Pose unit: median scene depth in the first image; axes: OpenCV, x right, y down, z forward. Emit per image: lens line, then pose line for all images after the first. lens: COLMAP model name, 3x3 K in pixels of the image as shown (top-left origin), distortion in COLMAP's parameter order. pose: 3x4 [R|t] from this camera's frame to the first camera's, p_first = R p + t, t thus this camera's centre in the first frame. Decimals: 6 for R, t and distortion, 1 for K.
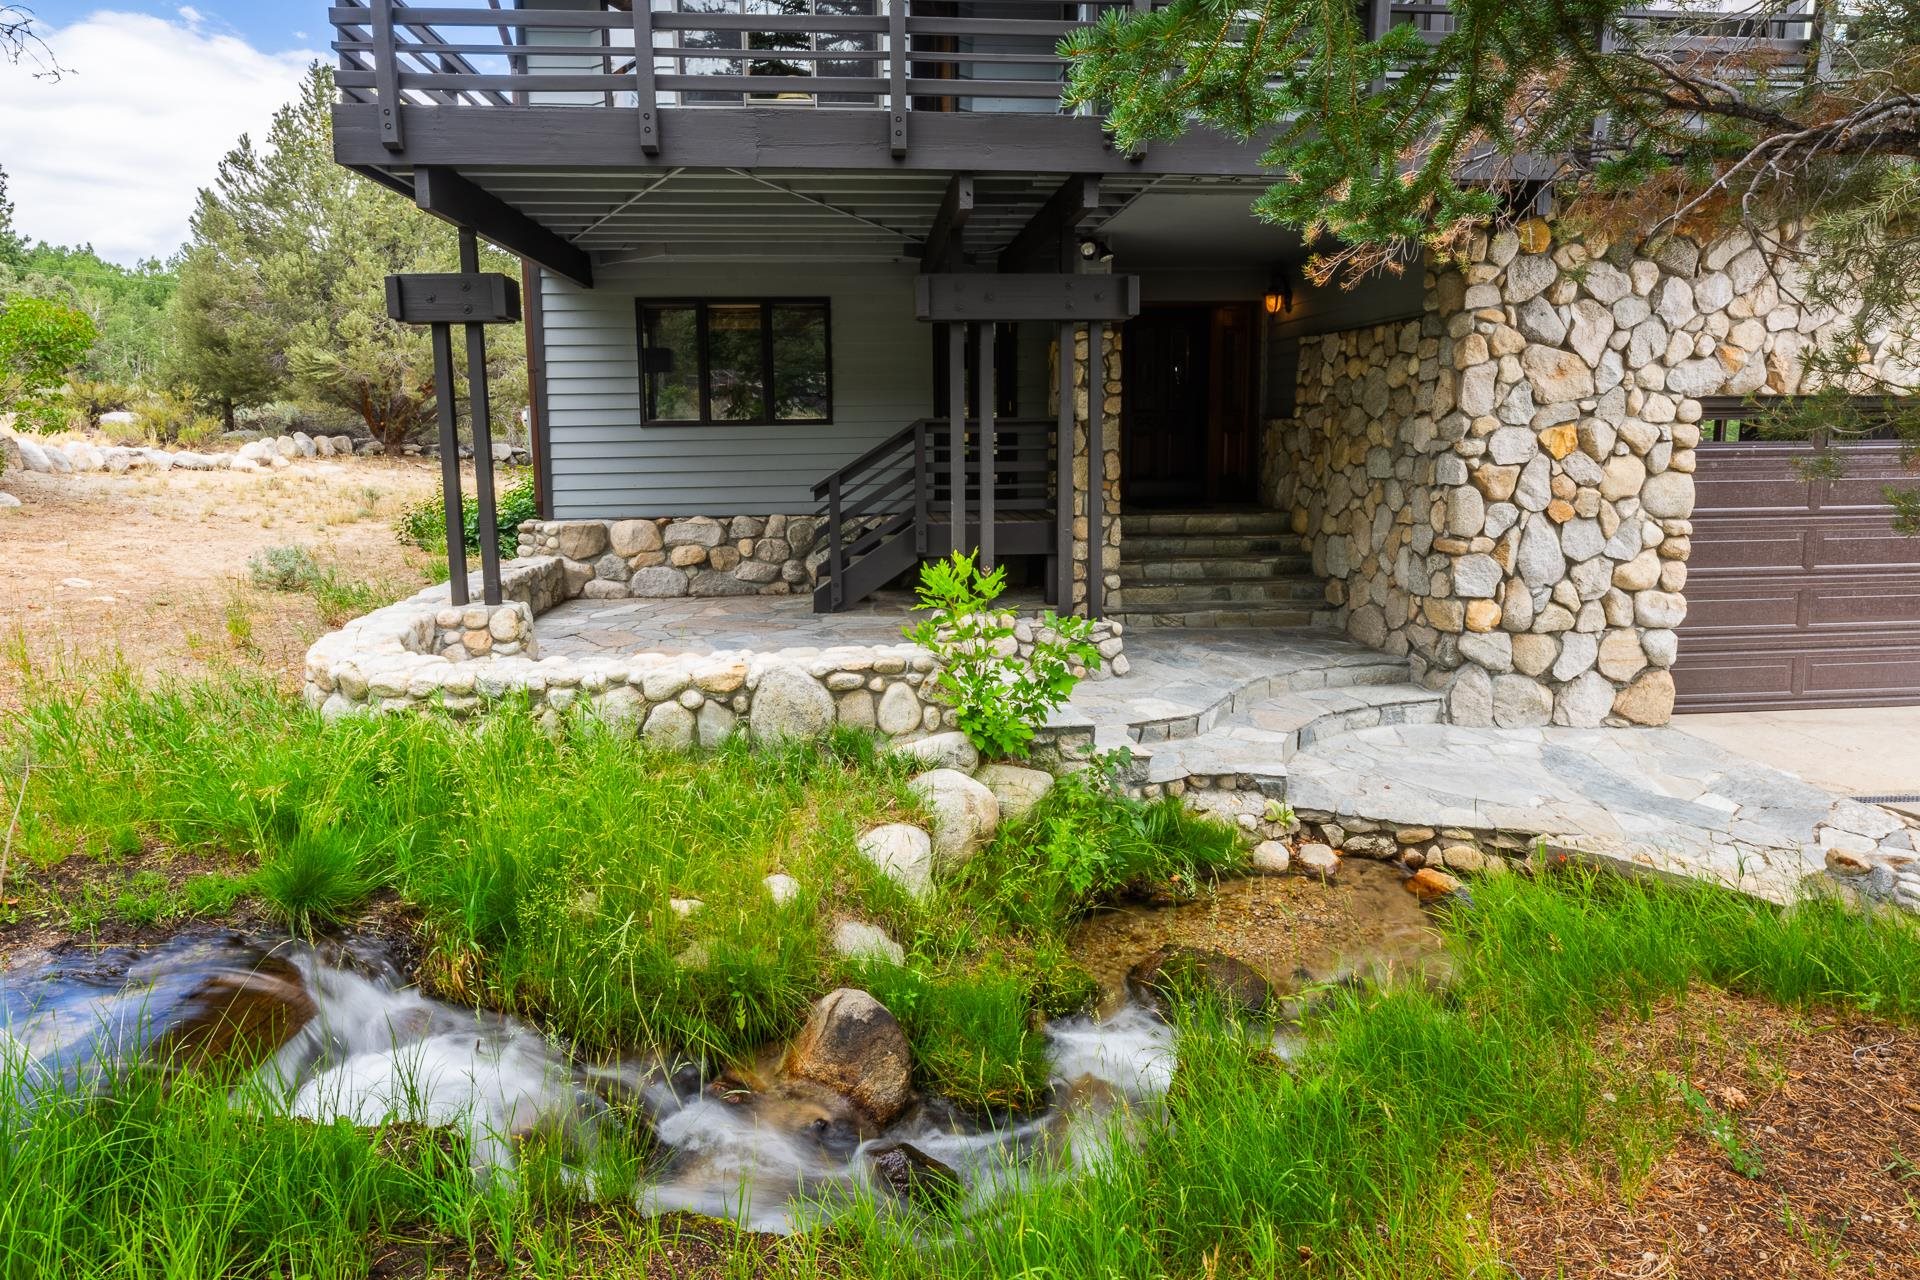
lens RADIAL K [[1019.1, 0, 938.7], [0, 1019.1, 548.9], [0, 0, 1]] dist [-0.002330, -0.001590]
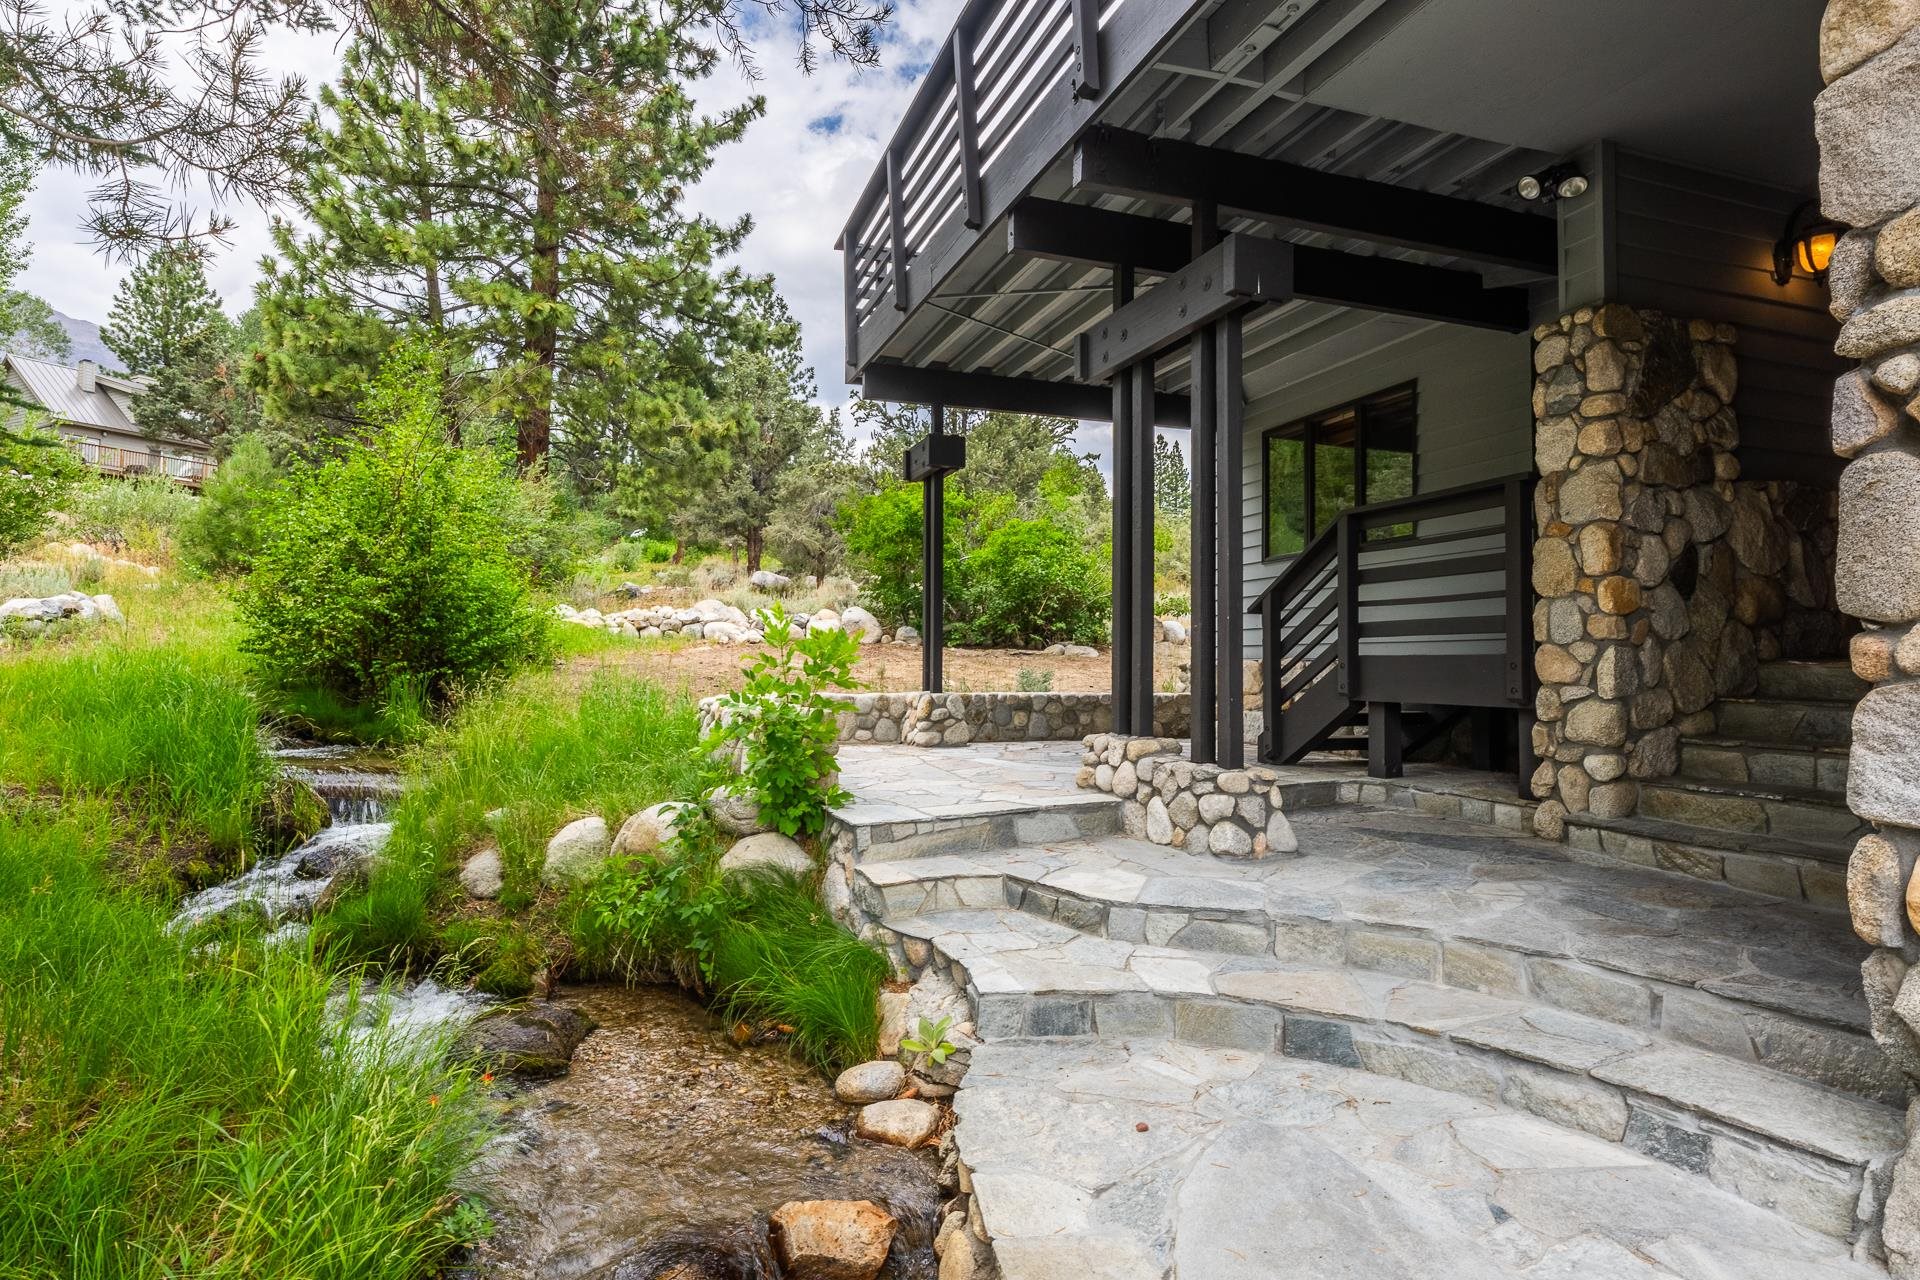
lens RADIAL K [[1019.1, 0, 952.6], [0, 1019.1, 642.8], [0, 0, 1]] dist [-0.002330, -0.001590]
pose [[0.251004, -0.010804, -0.967926, 0.739301], [-0.128907, 0.990658, -0.044486, 0.043400], [0.959364, 0.135938, 0.247266, 0.666102]]
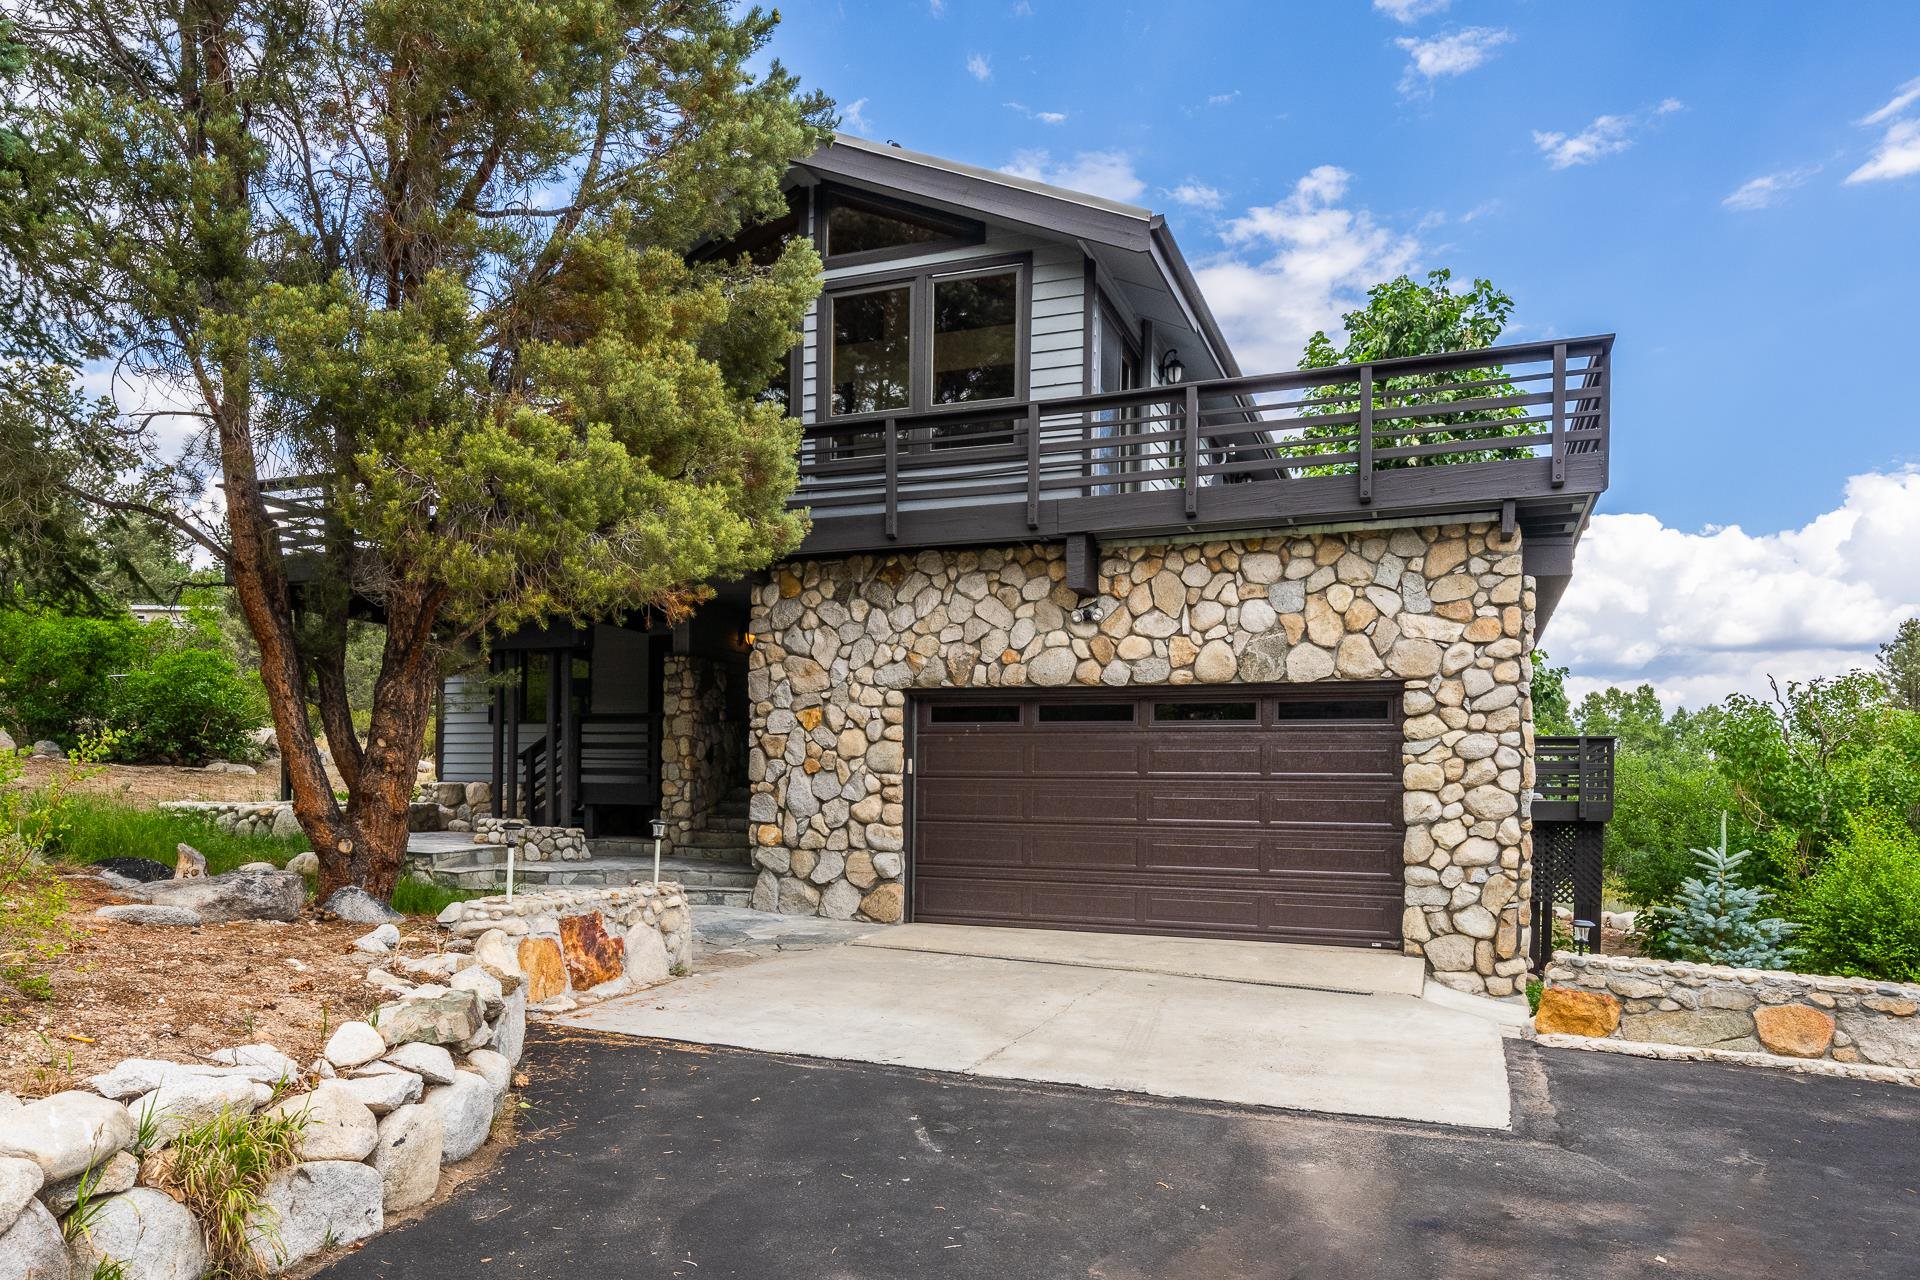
lens RADIAL K [[1242.3, 0, 950.0], [0, 1242.3, 796.8], [0, 0, 1]] dist [-0.007234, -0.000590]
pose [[0.897876, 0.024794, -0.439549, 1.595033], [-0.078587, 0.991404, -0.104609, 0.182216], [0.433177, 0.128469, 0.892106, -0.523409]]
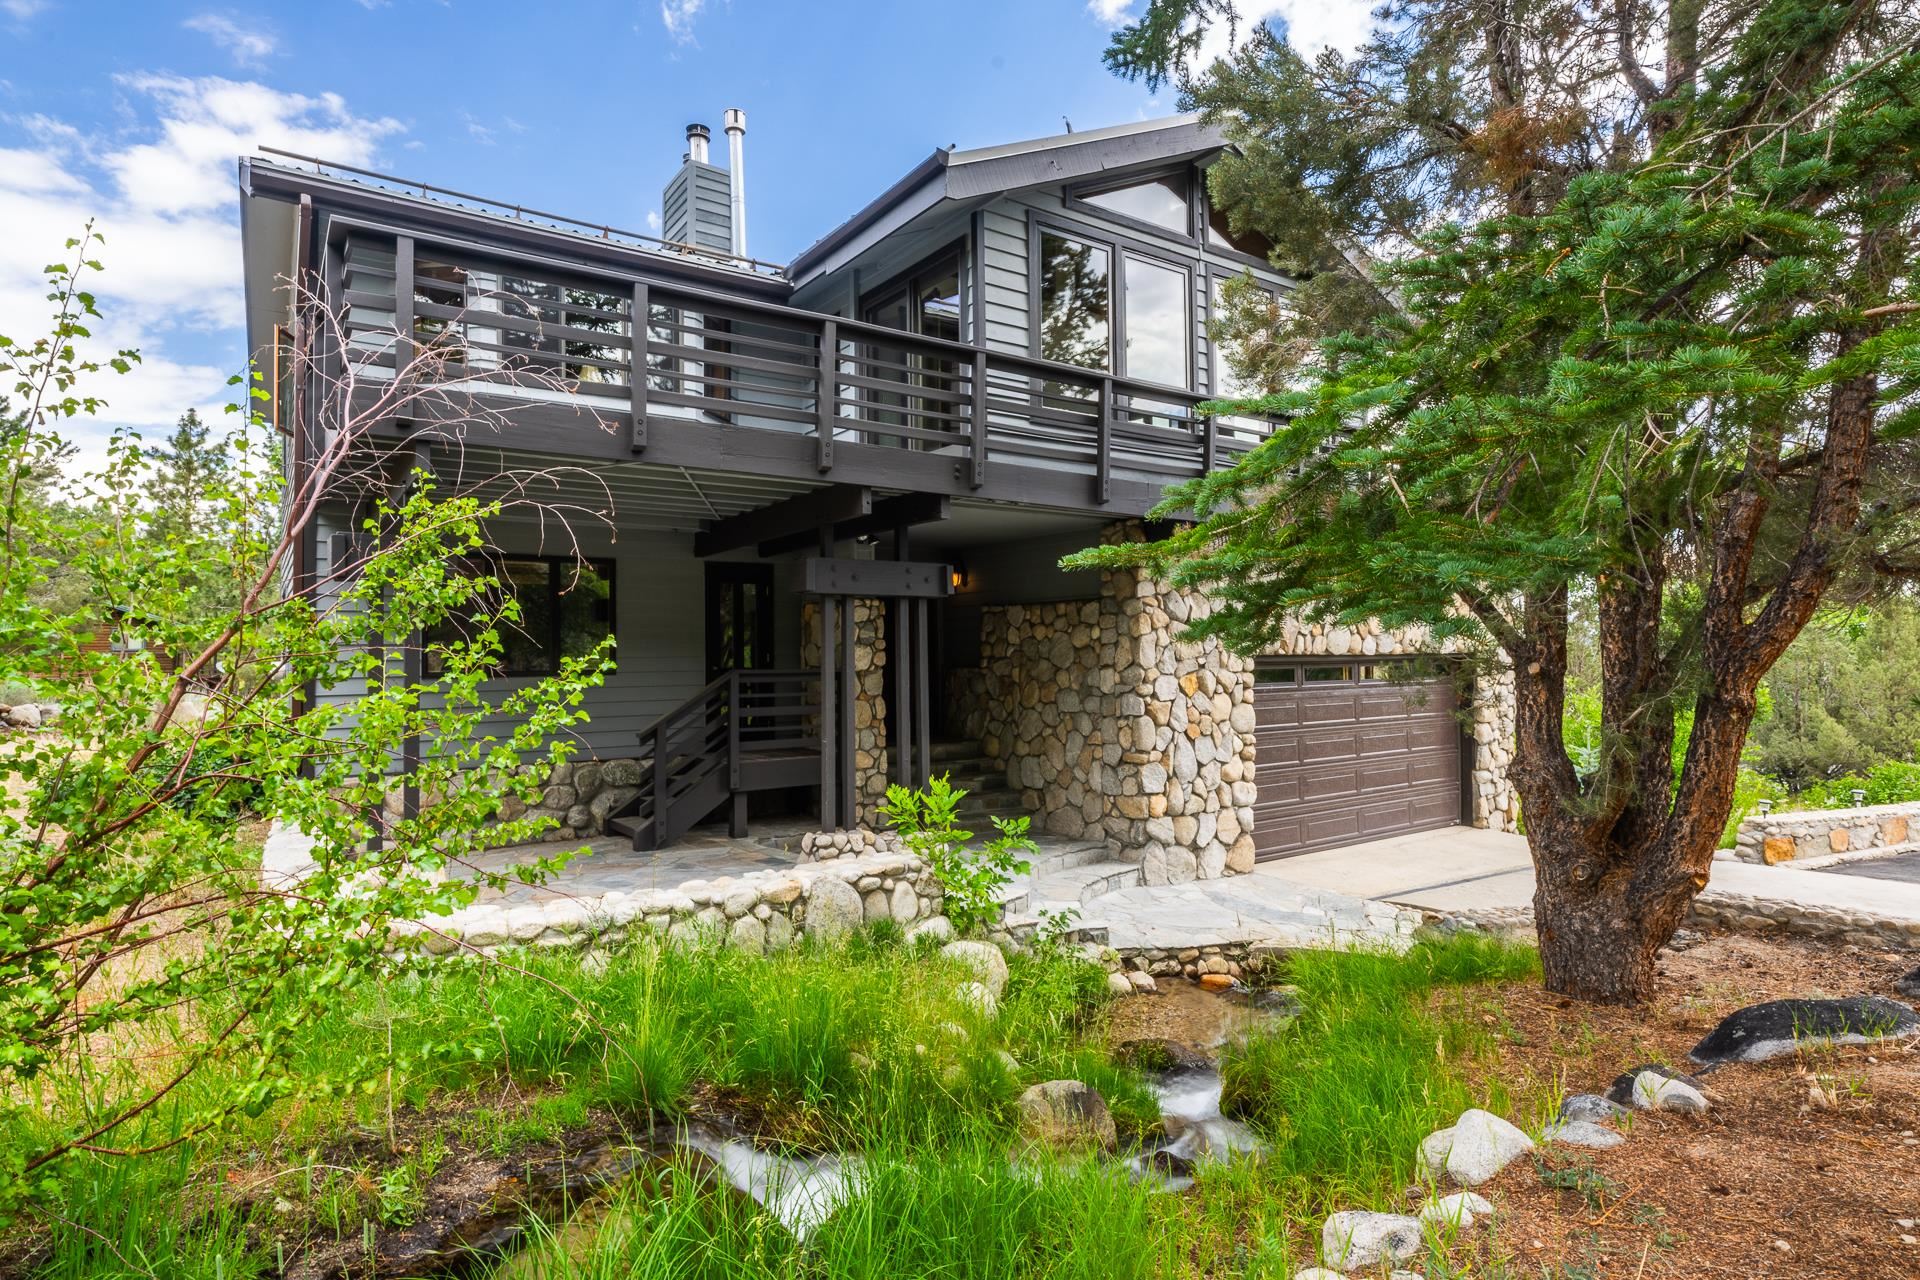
lens RADIAL K [[997.1, 0, 943.3], [0, 997.1, 624.4], [0, 0, 1]] dist [-0.006938, -0.000309]
pose [[0.870967, 0.018811, 0.490981, -0.432954], [0.060507, 0.987555, -0.145170, -0.001484], [-0.487601, 0.156146, 0.858990, -0.103954]]
